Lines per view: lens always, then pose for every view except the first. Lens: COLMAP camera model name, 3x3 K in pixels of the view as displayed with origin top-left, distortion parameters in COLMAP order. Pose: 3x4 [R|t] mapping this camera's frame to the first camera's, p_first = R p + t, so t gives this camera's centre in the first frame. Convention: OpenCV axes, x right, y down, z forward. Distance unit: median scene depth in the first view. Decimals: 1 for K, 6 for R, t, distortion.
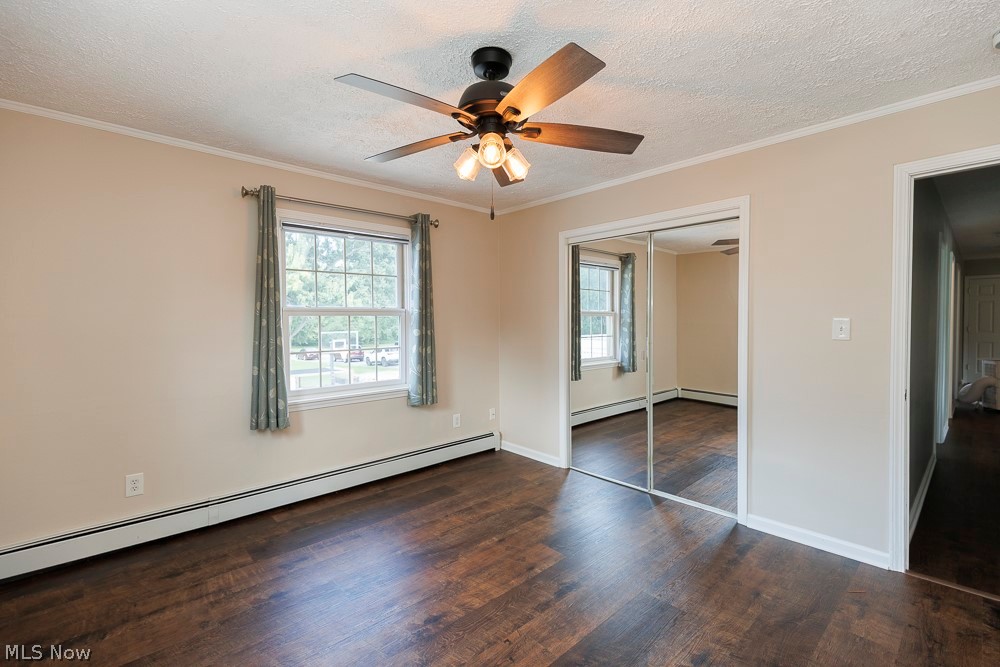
lens RADIAL K [[446.6, 0, 509.3], [0, 446.6, 327.1], [0, 0, 1]] dist [0.001886, 0.000727]
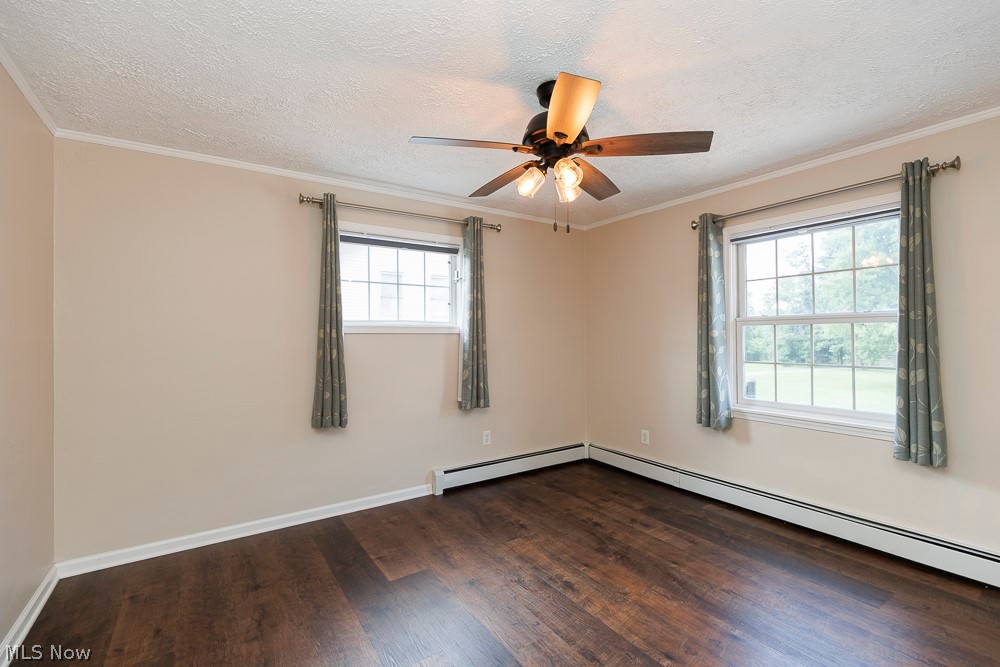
lens RADIAL K [[446.6, 0, 502.0], [0, 446.6, 328.7], [0, 0, 1]] dist [0.001886, 0.000727]
pose [[-0.162726, -0.003667, -0.986664, 0.817823], [-0.007002, 0.999972, -0.002562, -0.016057], [0.986646, 0.006491, -0.162747, 0.806437]]
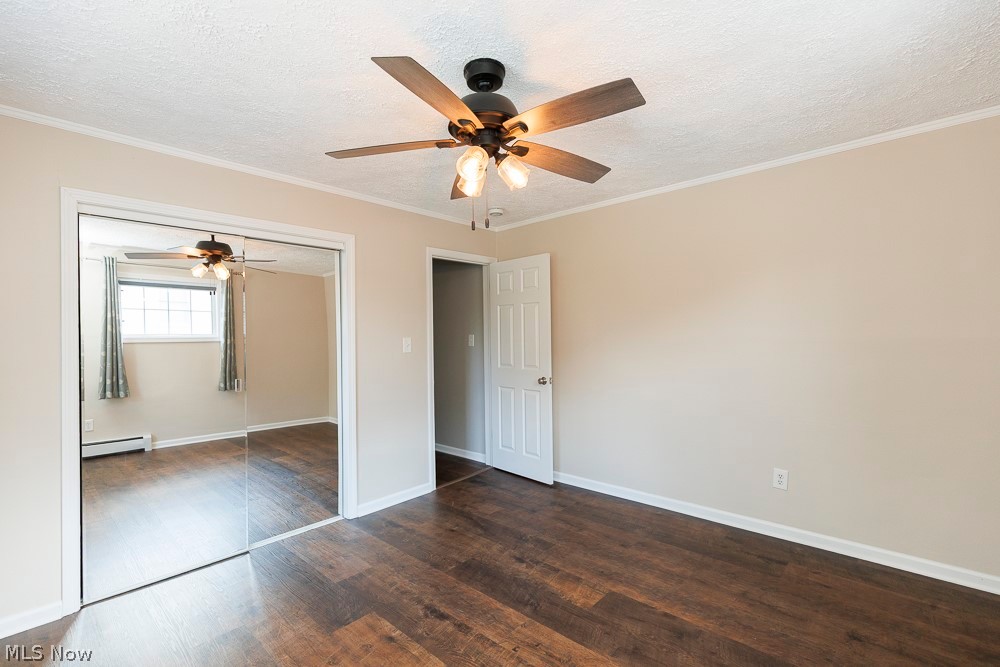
lens RADIAL K [[446.6, 0, 501.8], [0, 446.6, 337.4], [0, 0, 1]] dist [0.001886, 0.000727]
pose [[-0.076644, 0.003924, 0.997051, -0.768829], [0.029605, 0.999560, -0.001658, -0.013327], [-0.996619, 0.029390, -0.076727, 0.807932]]
